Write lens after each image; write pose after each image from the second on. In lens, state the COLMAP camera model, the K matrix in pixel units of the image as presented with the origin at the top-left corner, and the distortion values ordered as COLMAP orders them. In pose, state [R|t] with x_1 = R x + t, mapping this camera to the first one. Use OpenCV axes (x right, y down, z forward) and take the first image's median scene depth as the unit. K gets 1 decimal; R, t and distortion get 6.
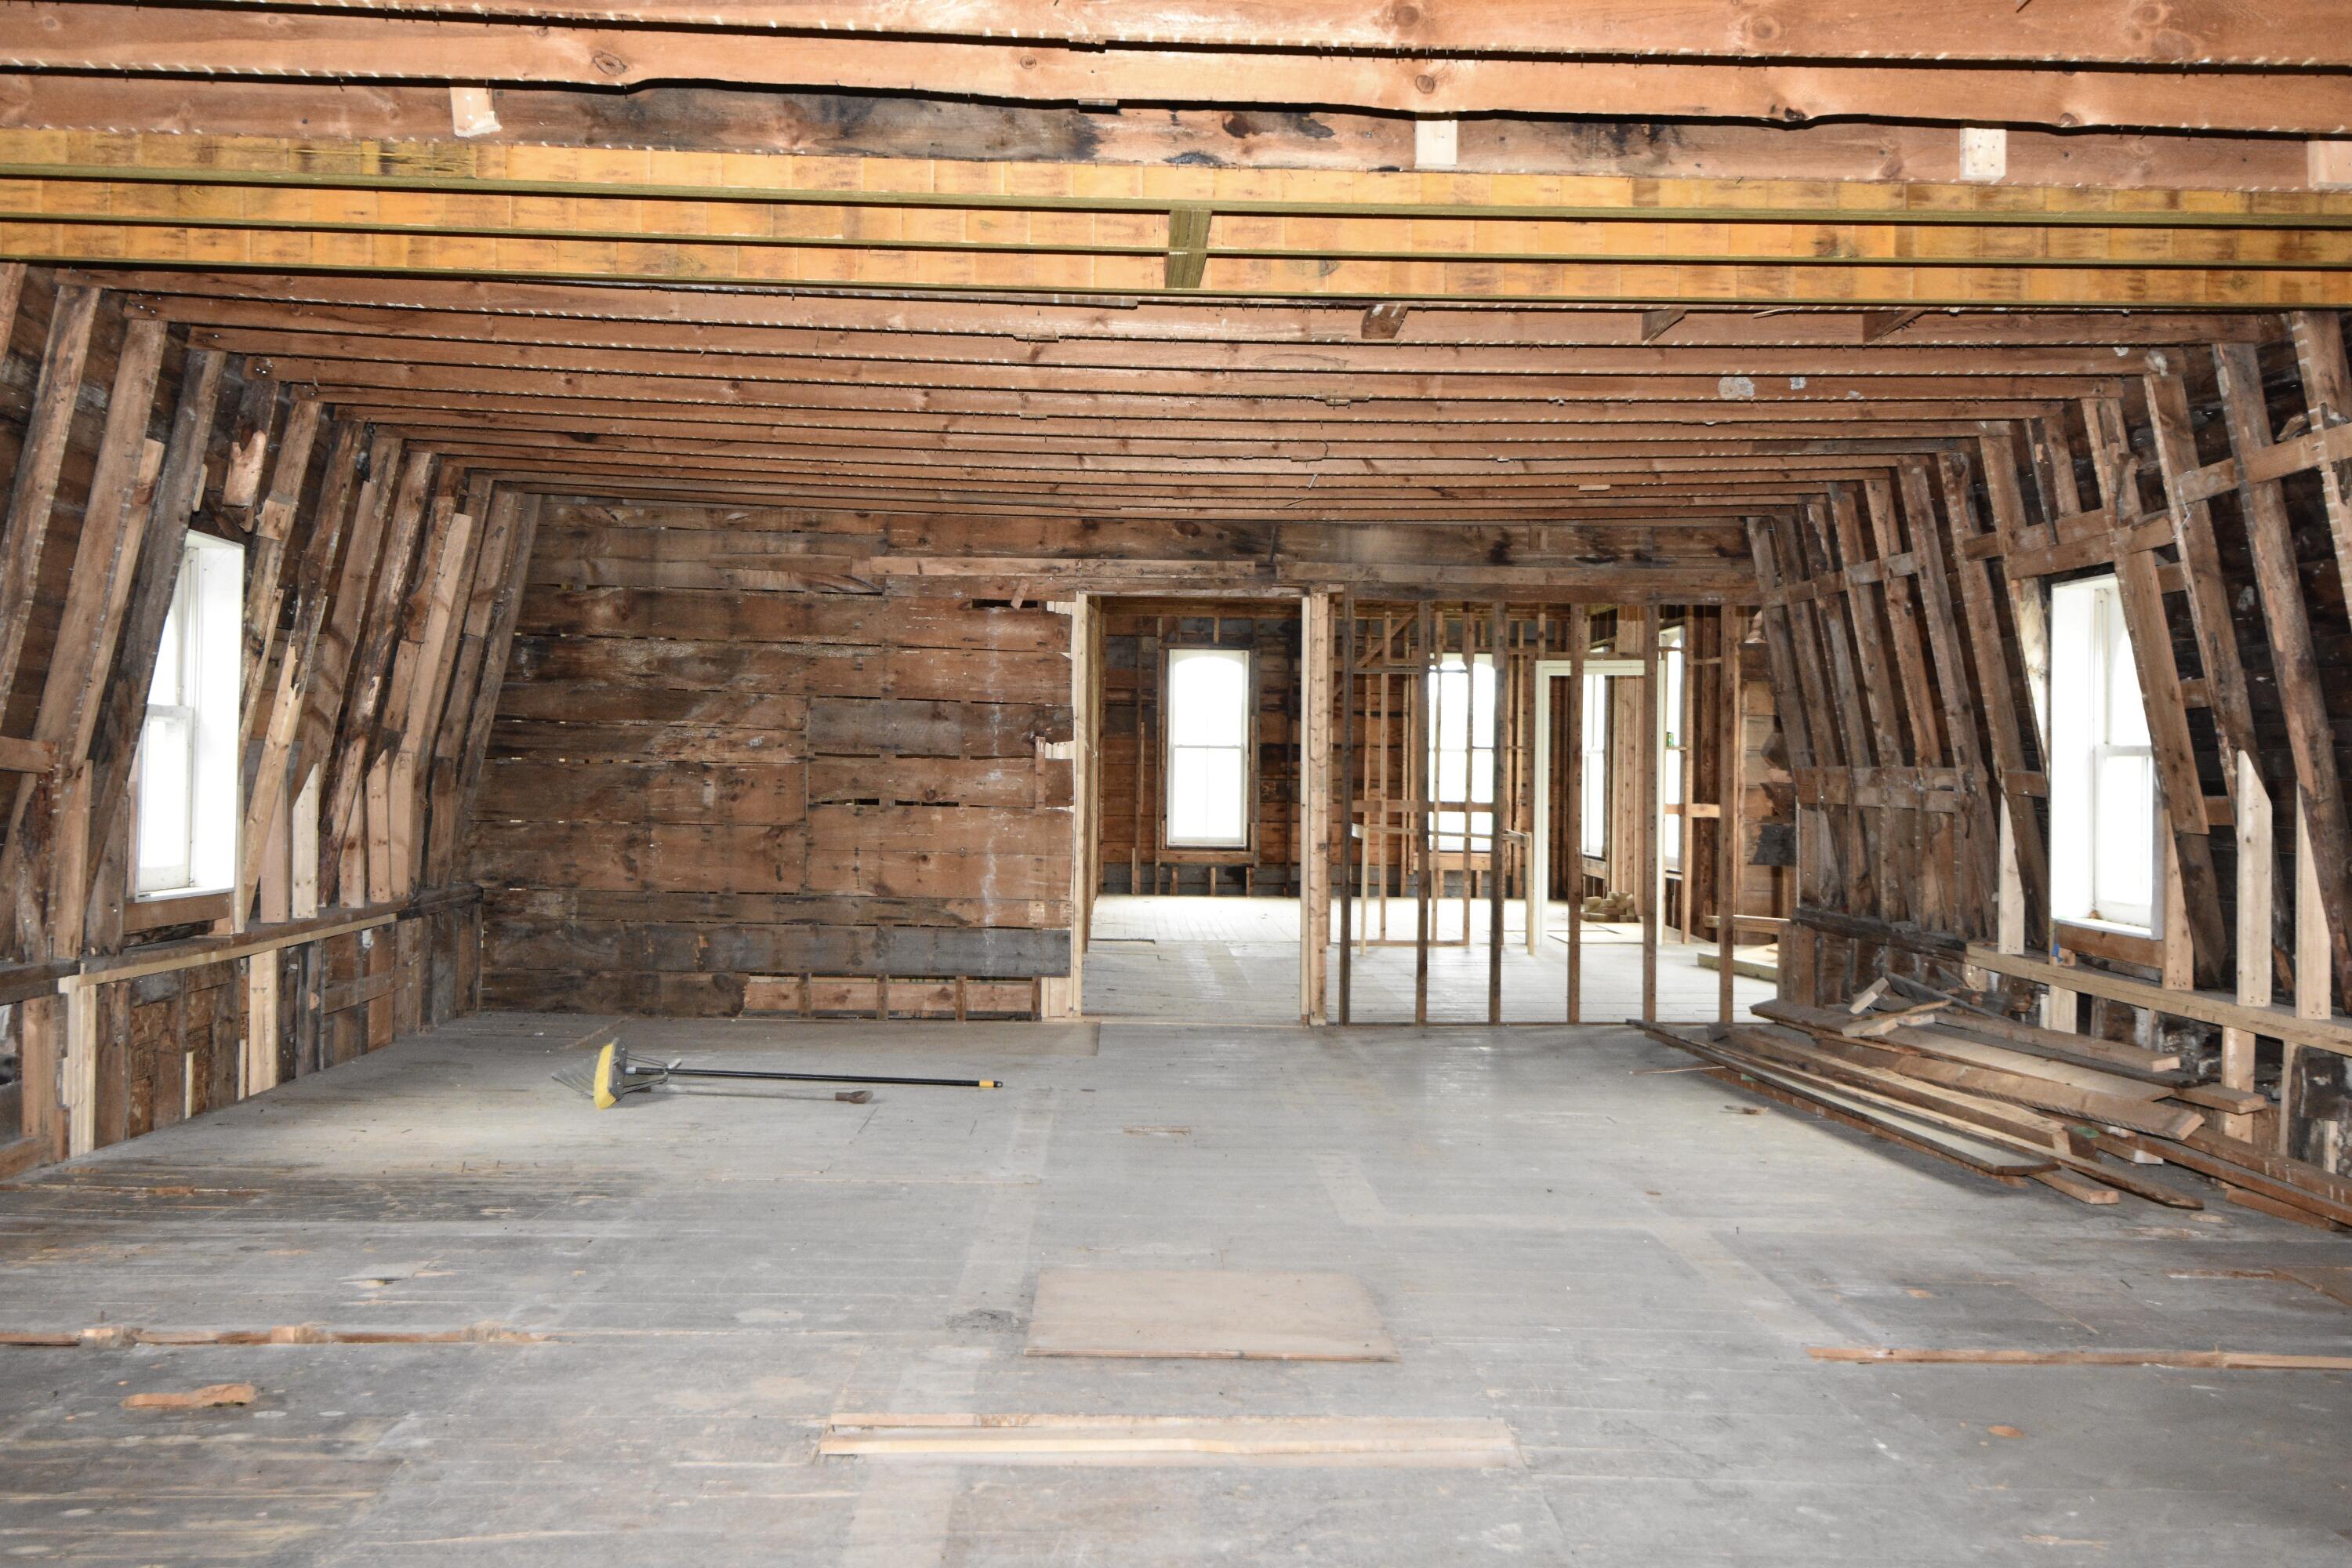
lens RADIAL K [[1957.5, 0, 1222.6], [0, 1957.5, 733.6], [0, 0, 1]] dist [0.078755, -0.112057]
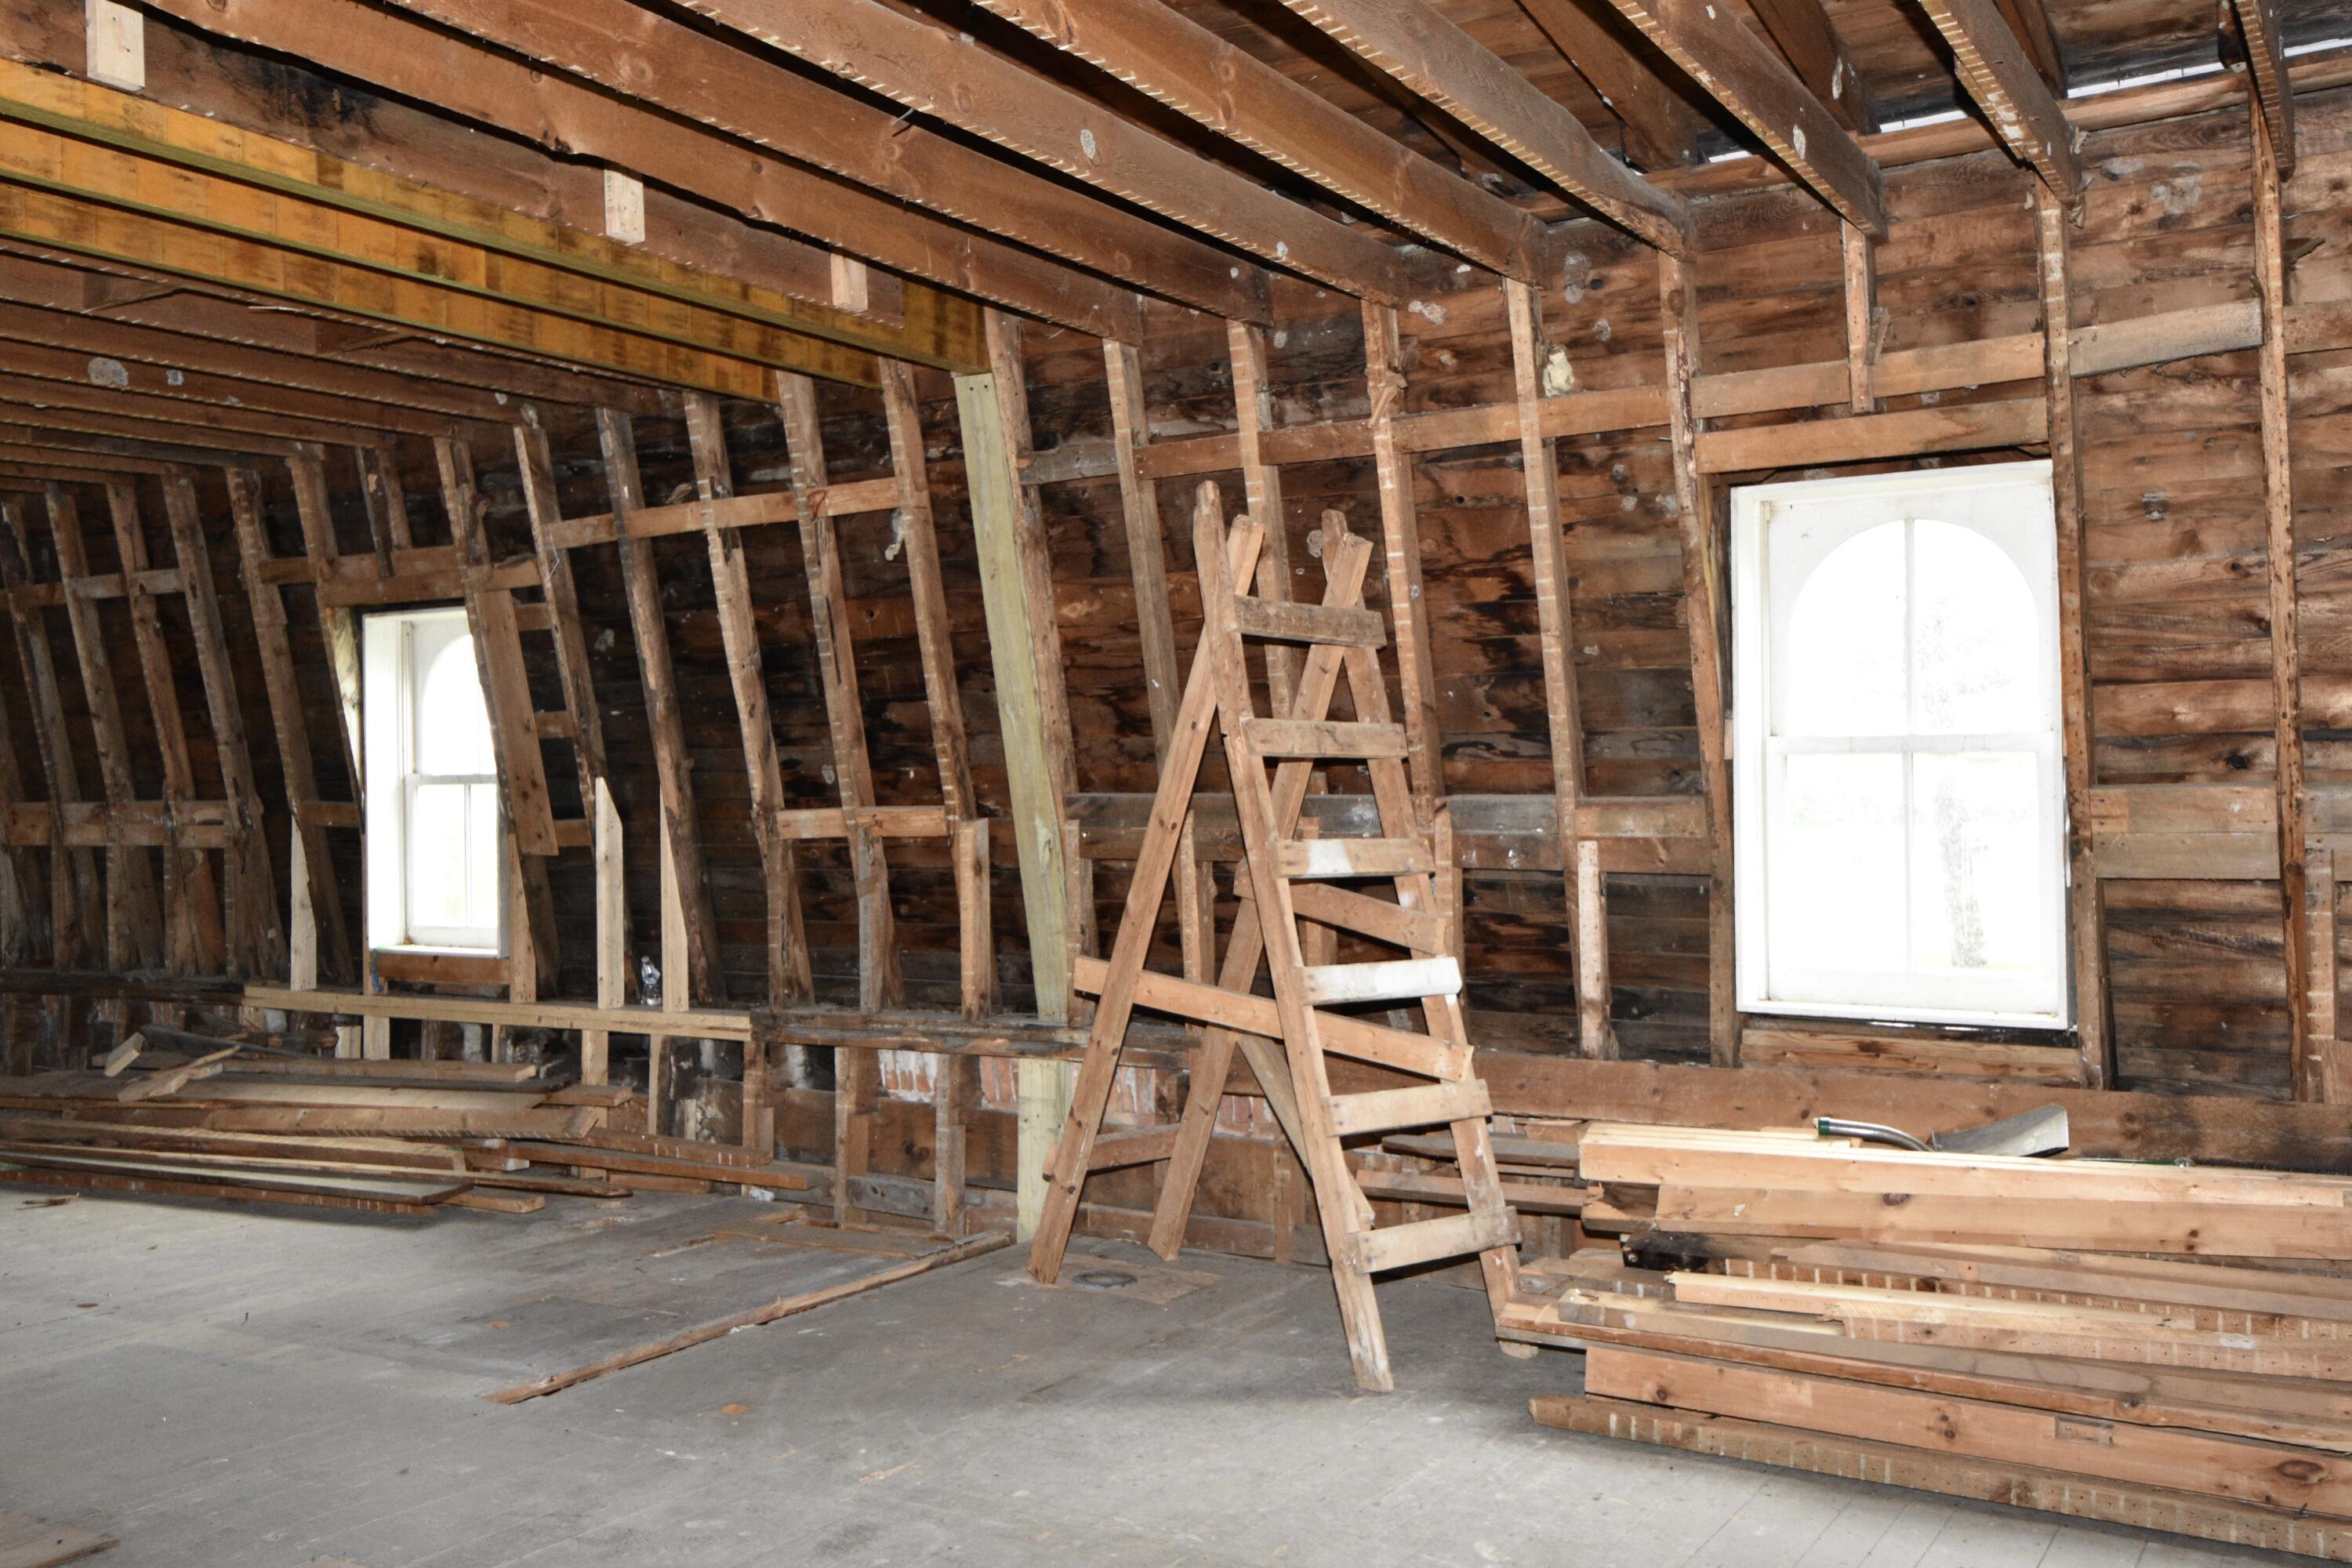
lens RADIAL K [[1957.5, 0, 1222.6], [0, 1957.5, 733.6], [0, 0, 1]] dist [0.078755, -0.112057]
pose [[0.558646, 0.004434, 0.829394, -0.194613], [0.006992, 0.999925, -0.010056, -0.002336], [-0.829377, 0.011417, 0.558573, 0.094271]]
